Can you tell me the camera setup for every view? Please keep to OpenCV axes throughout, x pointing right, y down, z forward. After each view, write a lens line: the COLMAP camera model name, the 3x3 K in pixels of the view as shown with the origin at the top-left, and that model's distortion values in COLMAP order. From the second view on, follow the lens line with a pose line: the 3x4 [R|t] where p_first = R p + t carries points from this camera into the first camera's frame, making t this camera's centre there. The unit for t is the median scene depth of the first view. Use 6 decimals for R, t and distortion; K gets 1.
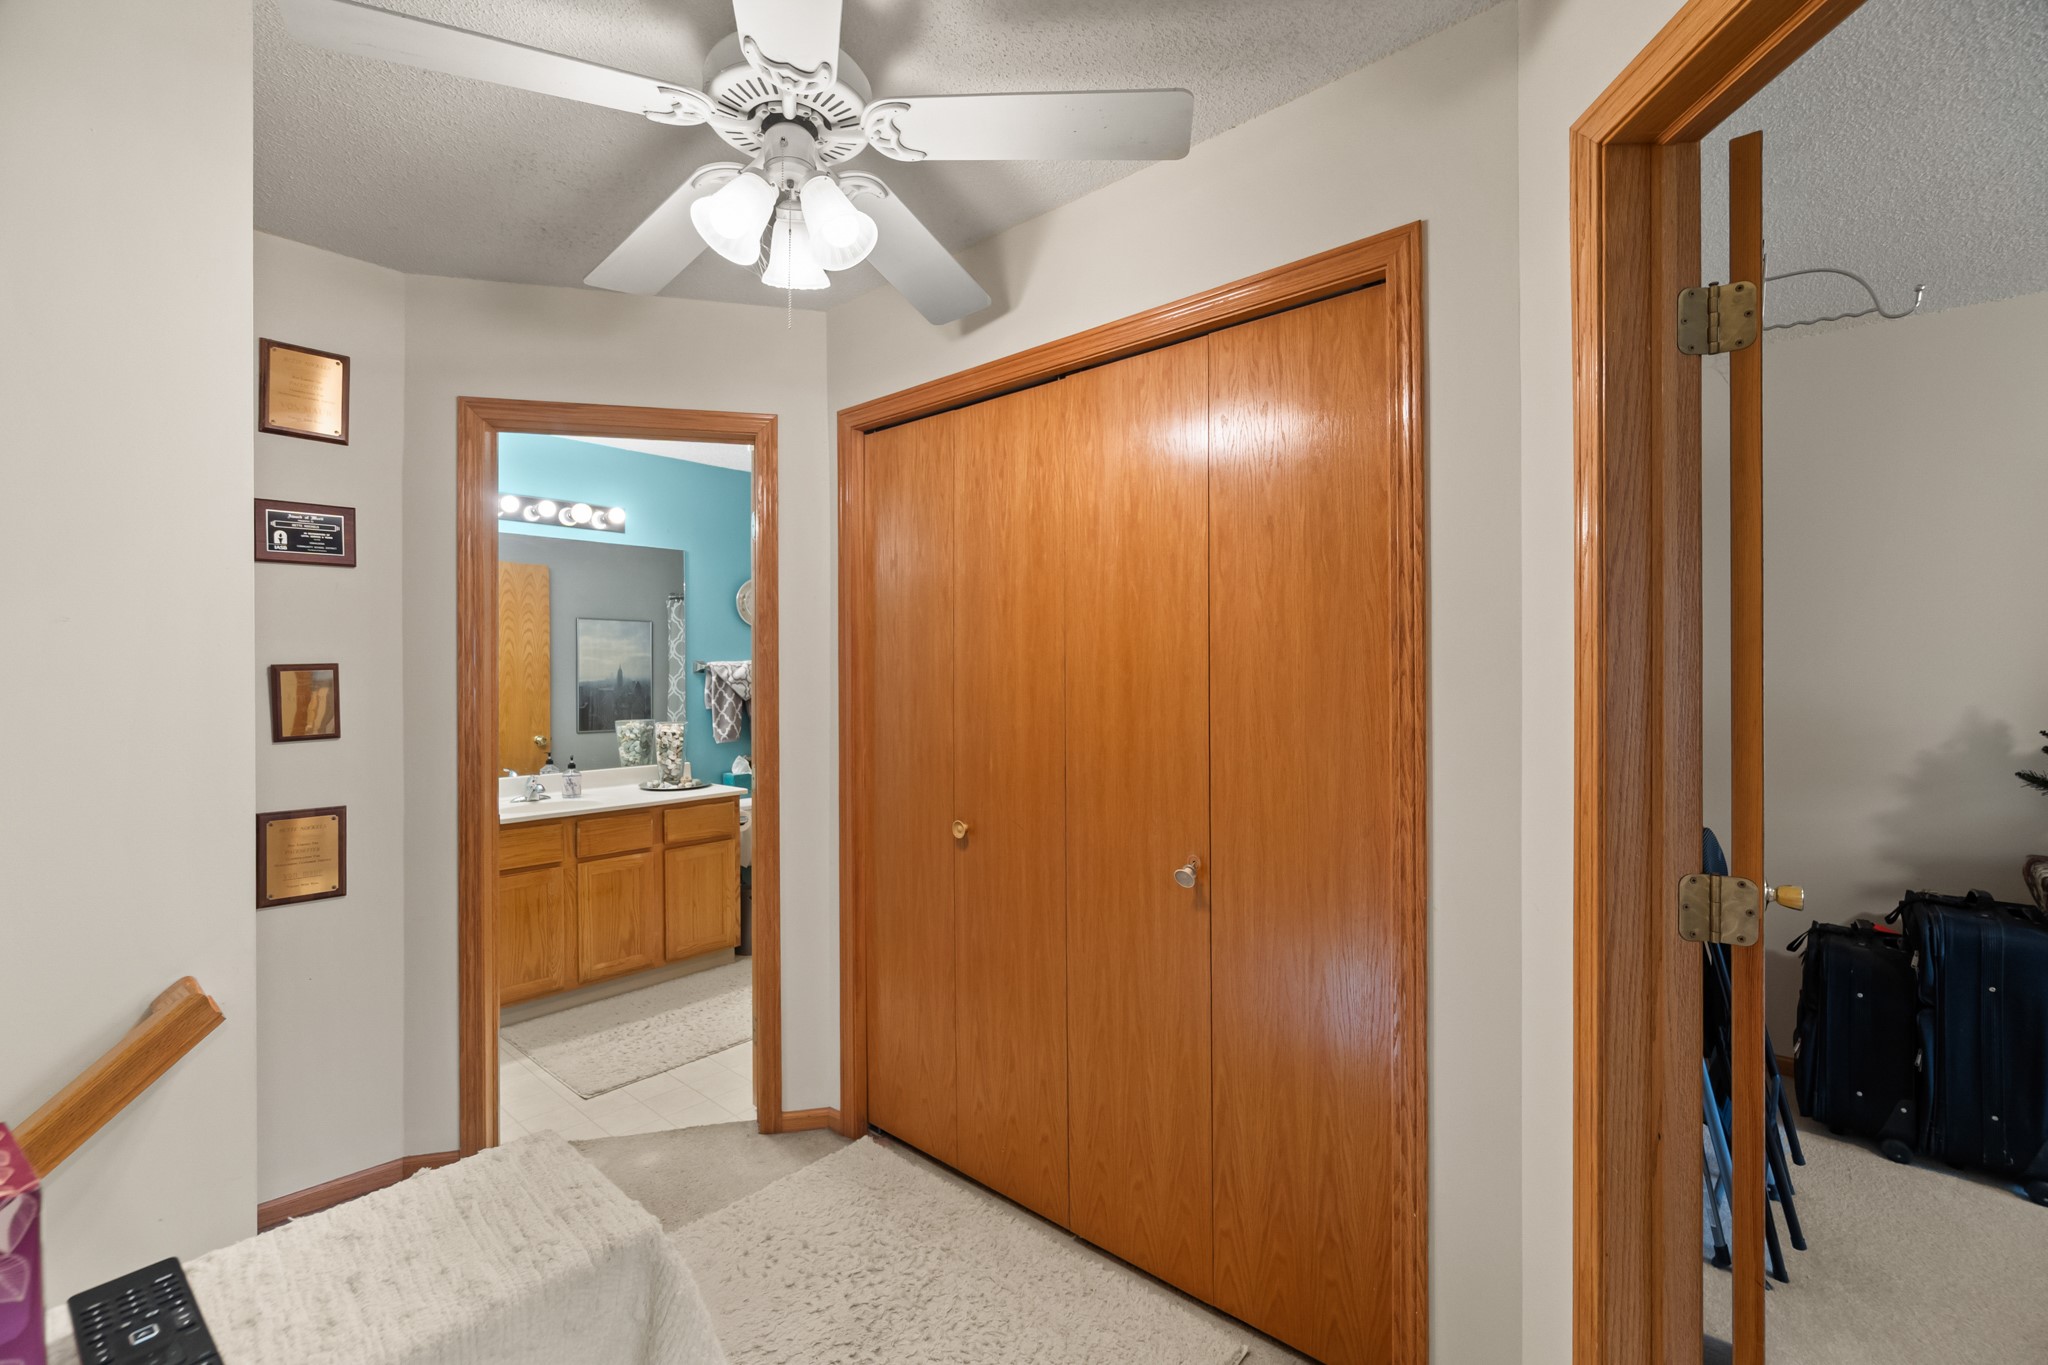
lens RADIAL K [[883.9, 0, 1021.3], [0, 883.9, 675.5], [0, 0, 1]] dist [-0.008477, 0.003569]
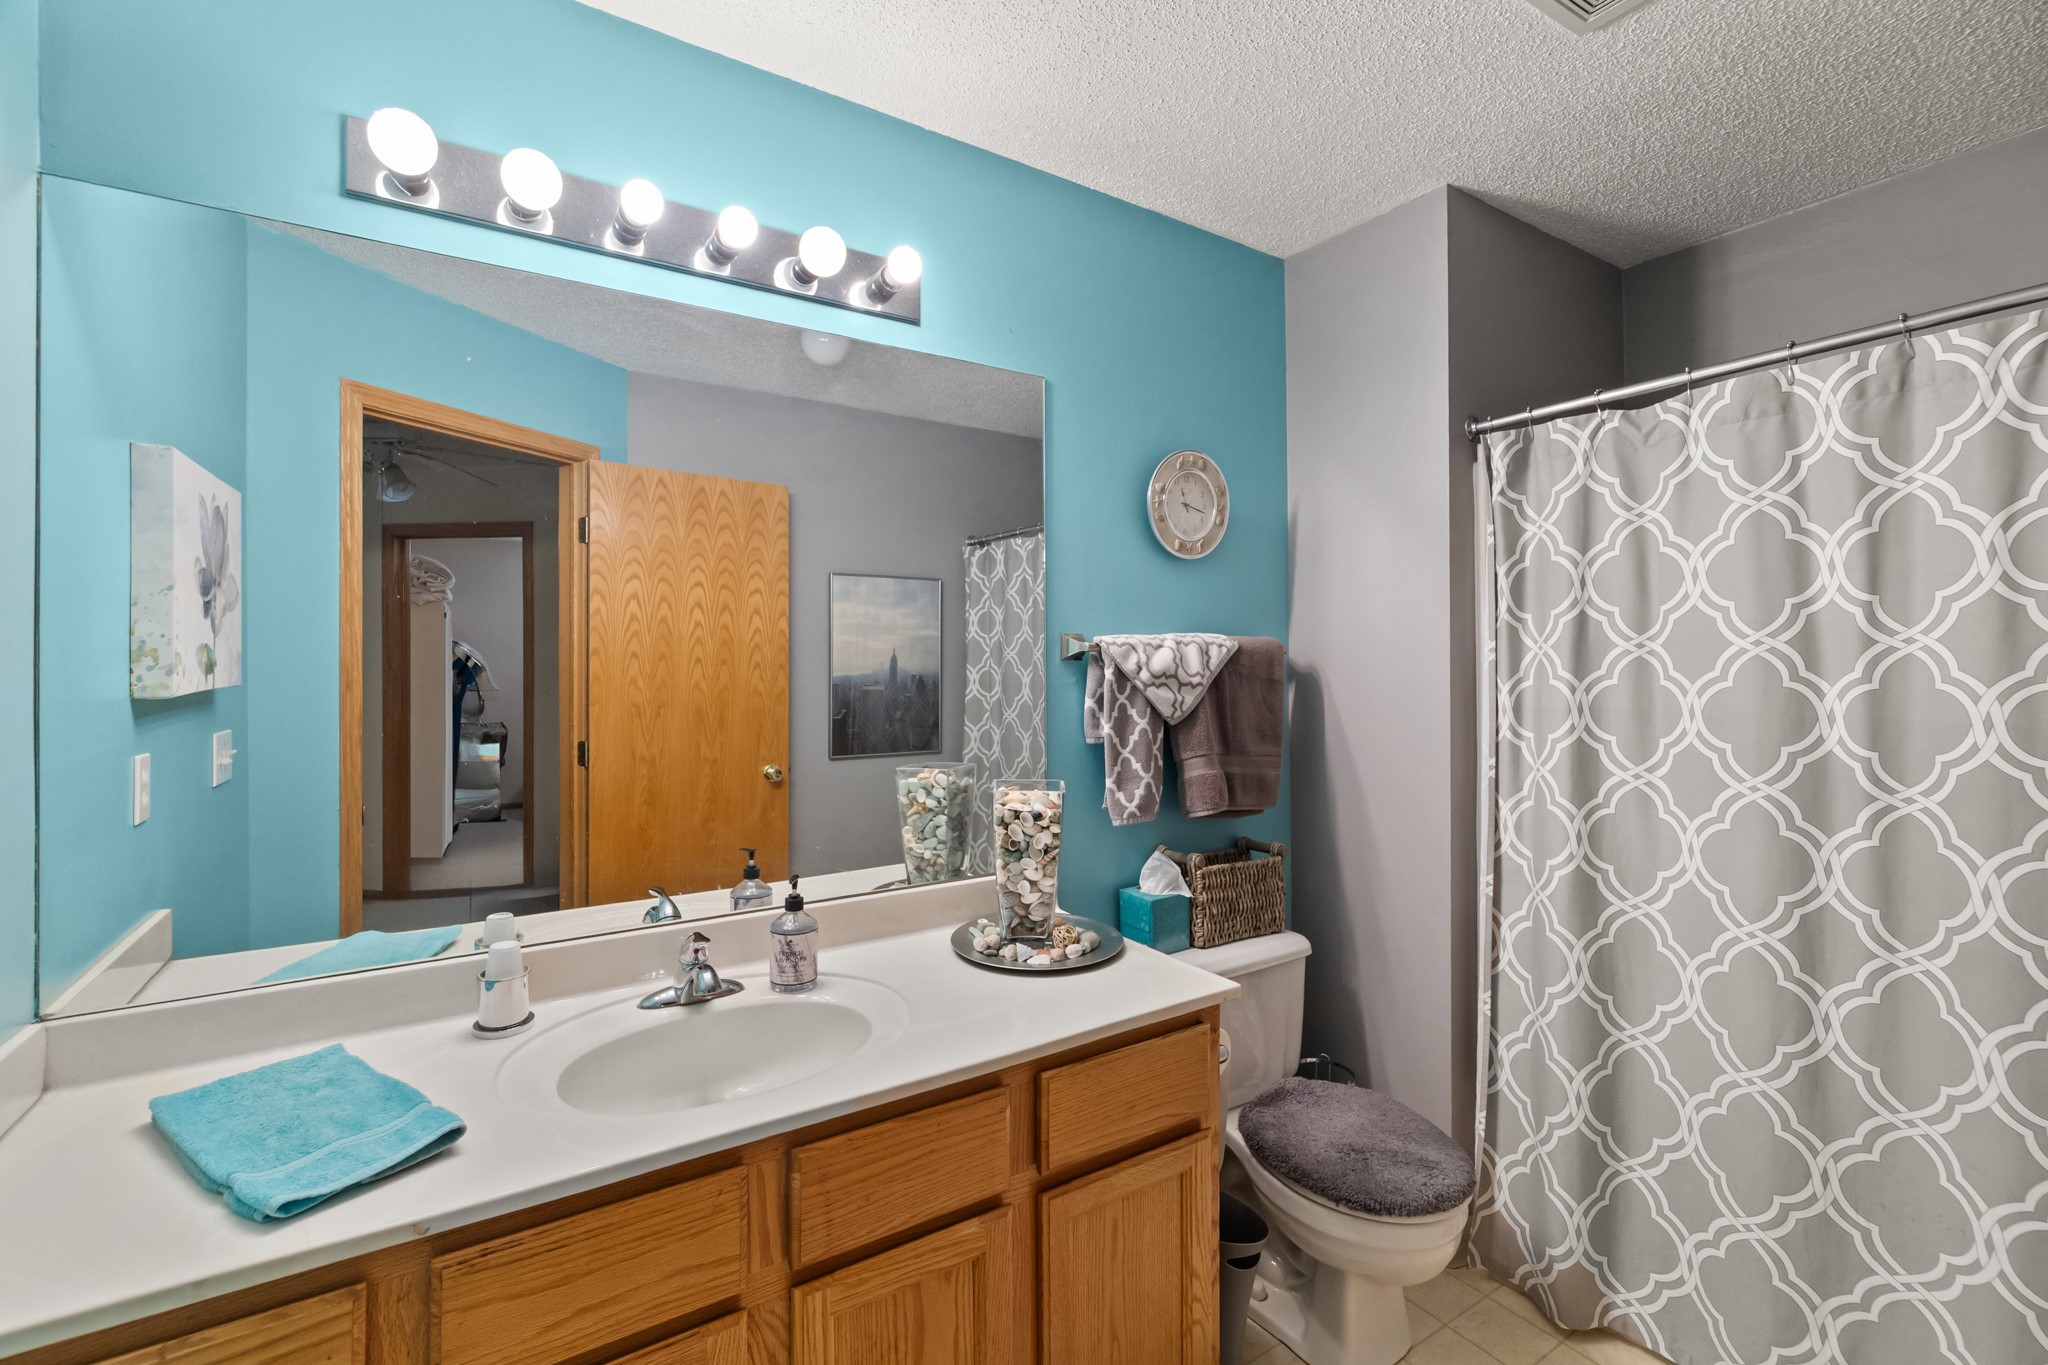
lens RADIAL K [[883.9, 0, 1025.2], [0, 883.9, 671.4], [0, 0, 1]] dist [-0.008477, 0.003569]
pose [[0.964770, 0.005129, -0.263045, -0.272796], [-0.003984, 0.999980, 0.004886, 0.000347], [0.263065, -0.003666, 0.964771, 0.572524]]
